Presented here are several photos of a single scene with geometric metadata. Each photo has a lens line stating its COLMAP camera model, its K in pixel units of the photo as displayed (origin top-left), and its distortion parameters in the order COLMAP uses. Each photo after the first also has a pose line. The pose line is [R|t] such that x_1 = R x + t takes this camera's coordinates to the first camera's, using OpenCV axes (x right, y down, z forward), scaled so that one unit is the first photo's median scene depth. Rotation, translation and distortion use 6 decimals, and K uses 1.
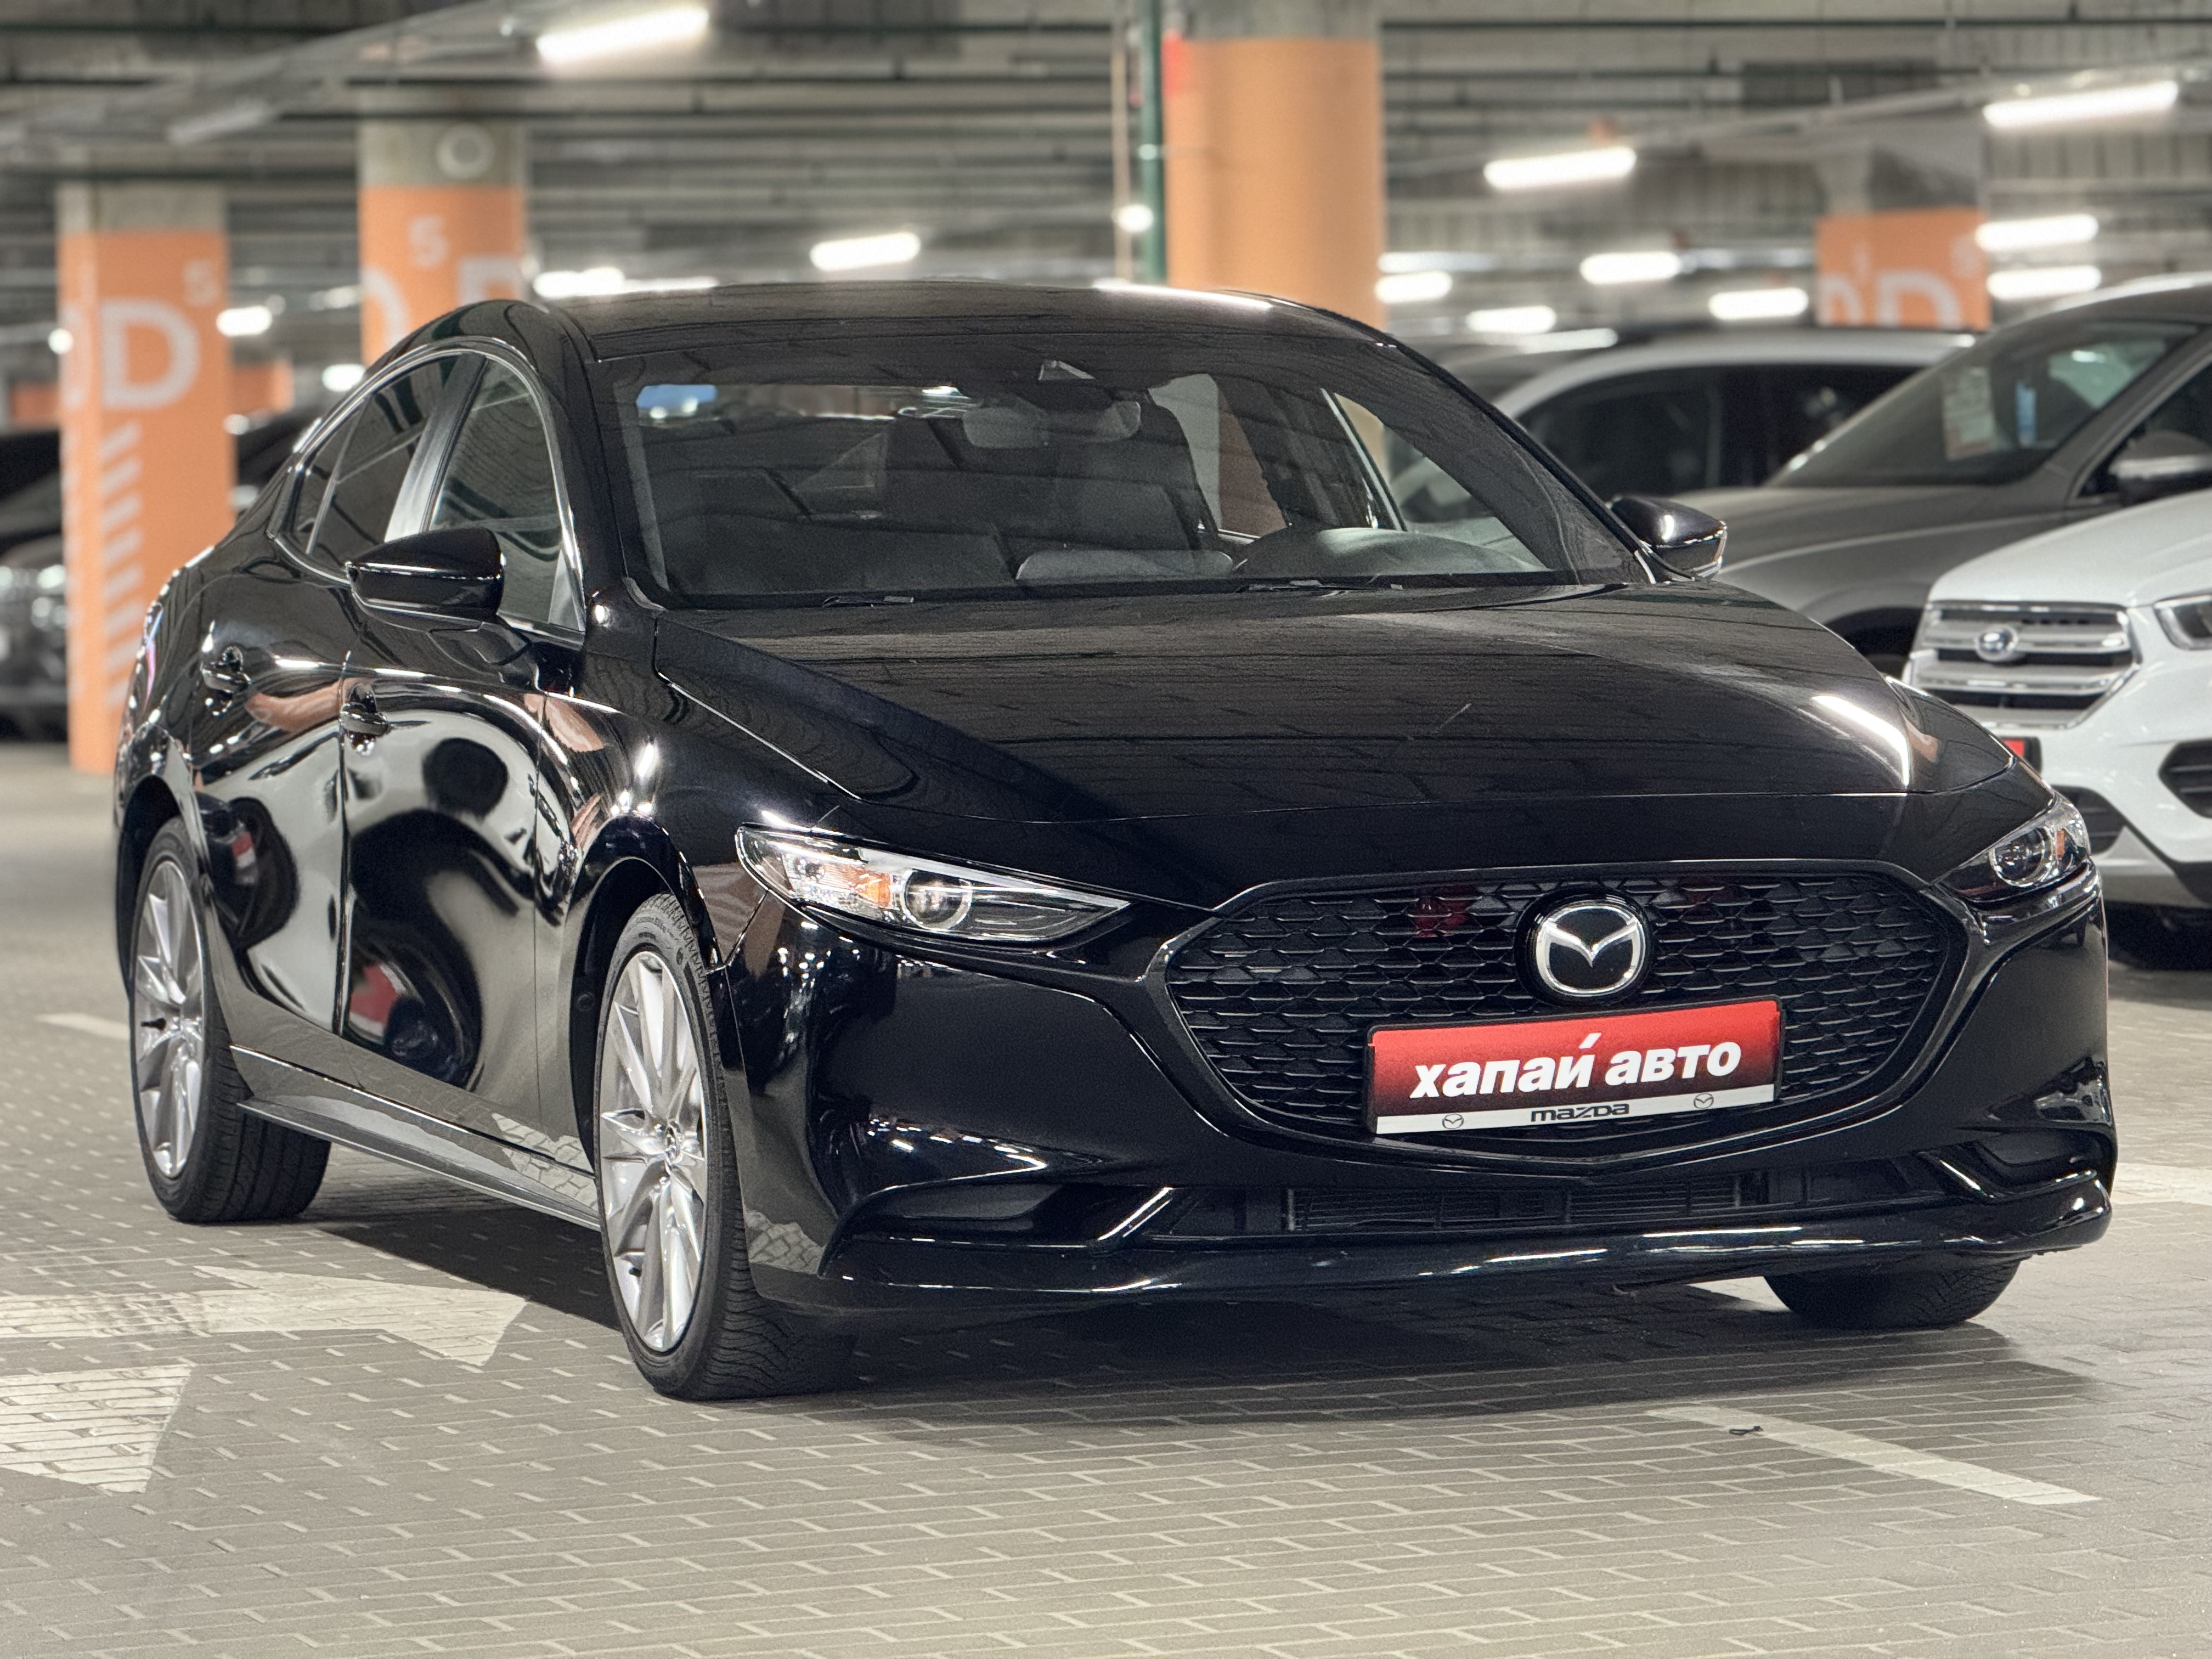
lens RADIAL K [[7954.7, 0, 1106.6], [0, 7954.7, 831.3], [0, 0, 1]] dist [0.215887, 0.000000]
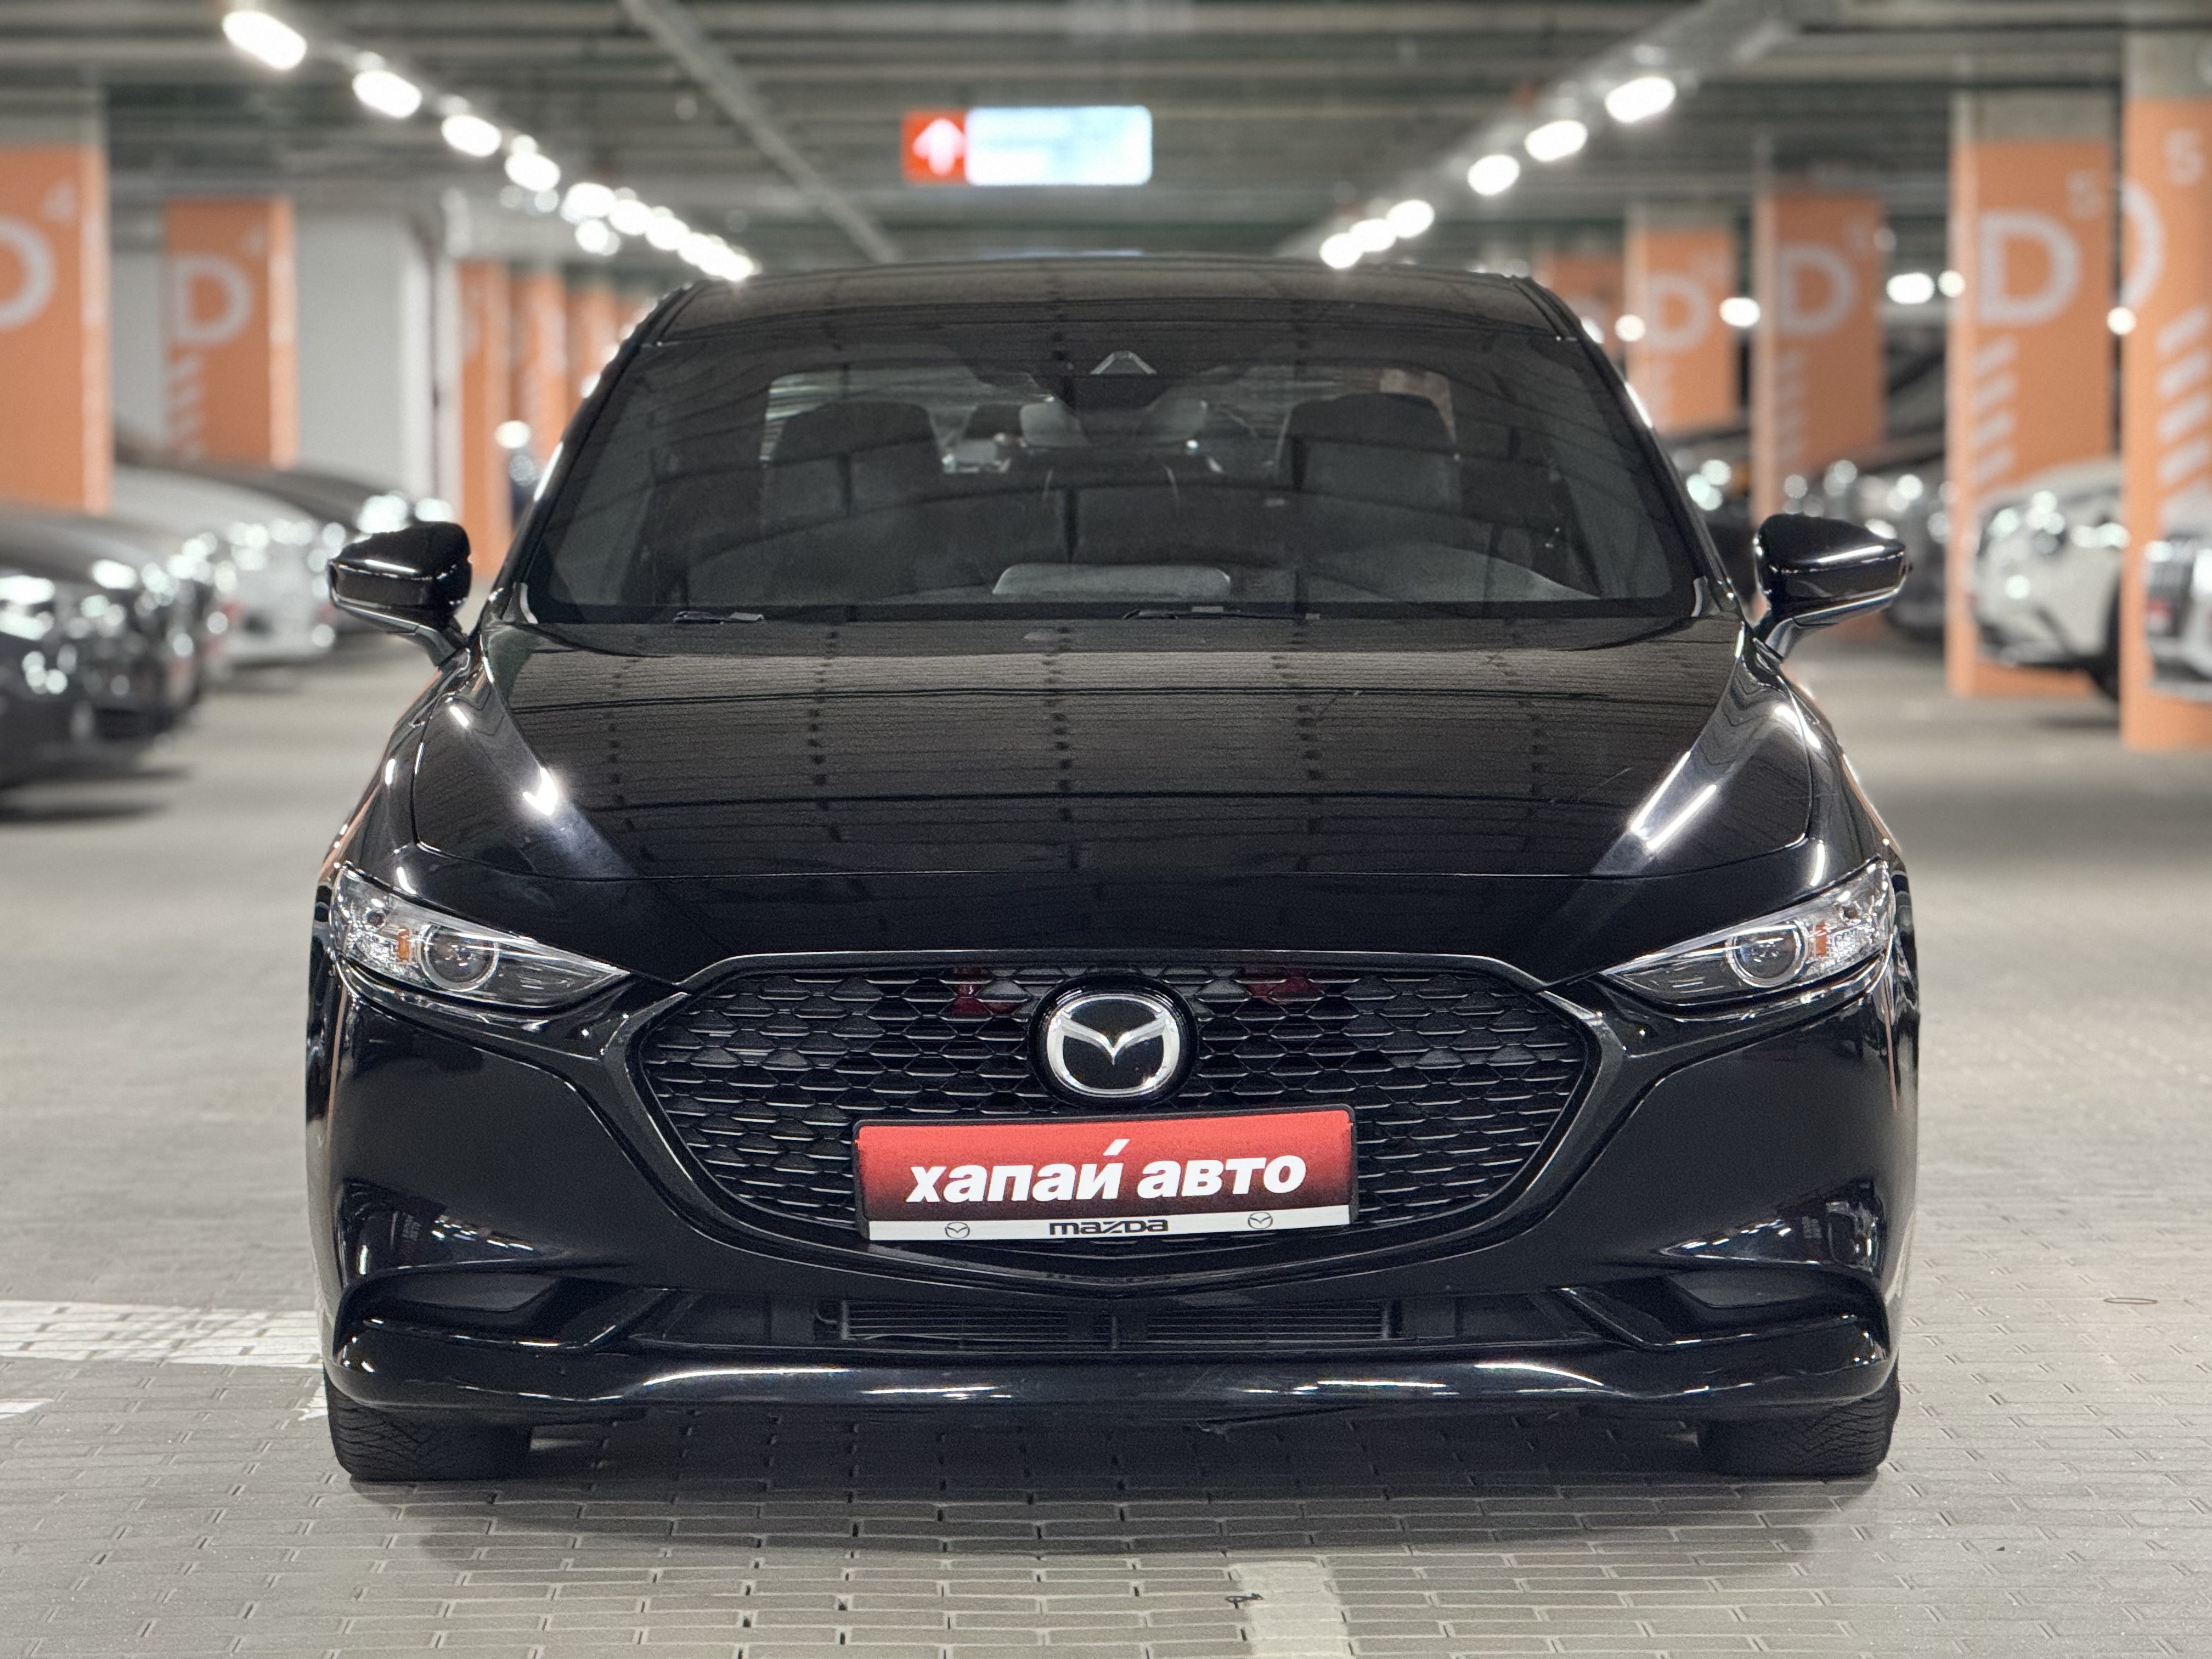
lens RADIAL K [[7954.7, 0, 1105.7], [0, 7954.7, 826.0], [0, 0, 1]] dist [0.215887, 0.000000]
pose [[0.943370, 0.036807, -0.329693, 0.351328], [-0.032056, 0.999289, 0.019838, -0.027181], [0.330189, -0.008146, 0.943880, 0.160346]]
